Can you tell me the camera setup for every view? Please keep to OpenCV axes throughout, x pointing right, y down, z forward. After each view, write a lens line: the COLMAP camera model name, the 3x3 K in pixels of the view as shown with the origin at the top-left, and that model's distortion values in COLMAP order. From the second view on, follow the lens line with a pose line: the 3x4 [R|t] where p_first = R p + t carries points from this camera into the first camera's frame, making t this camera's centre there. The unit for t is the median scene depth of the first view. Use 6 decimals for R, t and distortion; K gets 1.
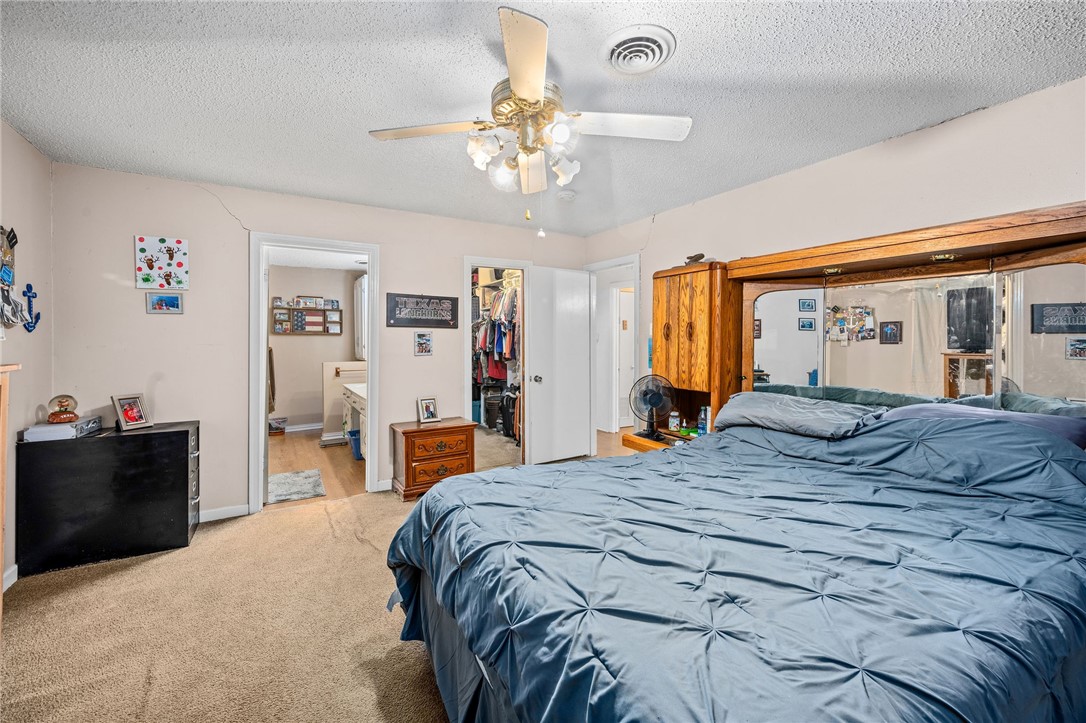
lens RADIAL K [[433.1, 0, 533.6], [0, 433.1, 339.1], [0, 0, 1]] dist [0.004638, 0.000168]
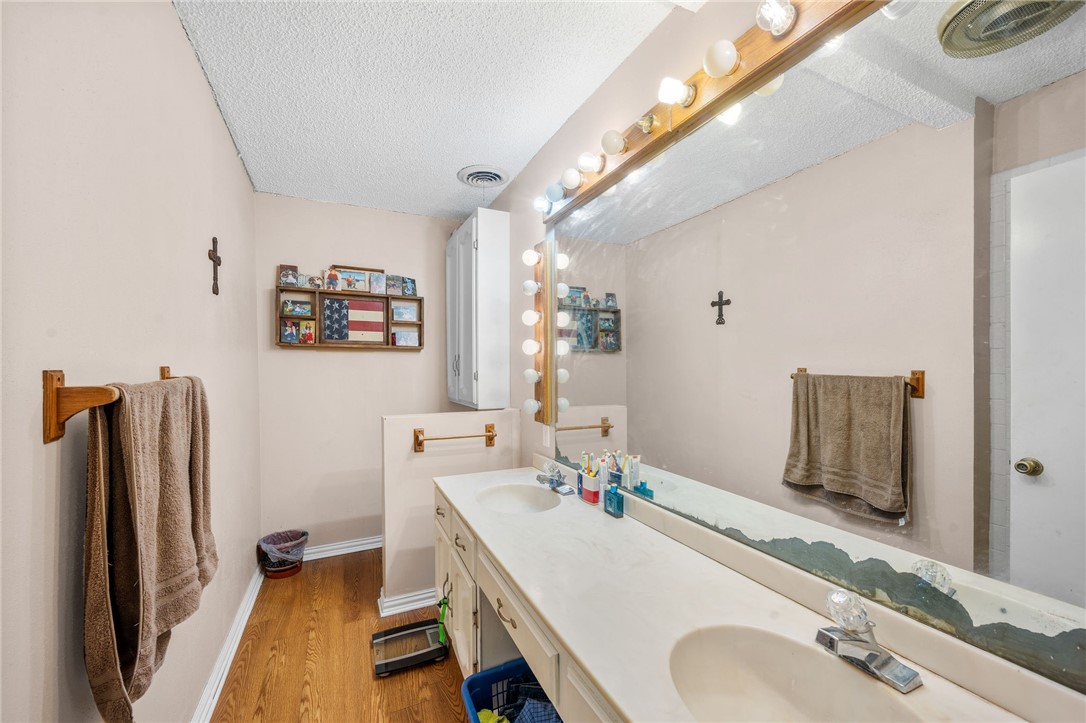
lens RADIAL K [[433.1, 0, 544.8], [0, 433.1, 363.9], [0, 0, 1]] dist [0.004638, 0.000168]
pose [[0.995331, 0.010729, -0.095920, -0.272303], [-0.010128, 0.999926, 0.006752, 0.000530], [0.095985, -0.005749, 0.995366, 0.559974]]
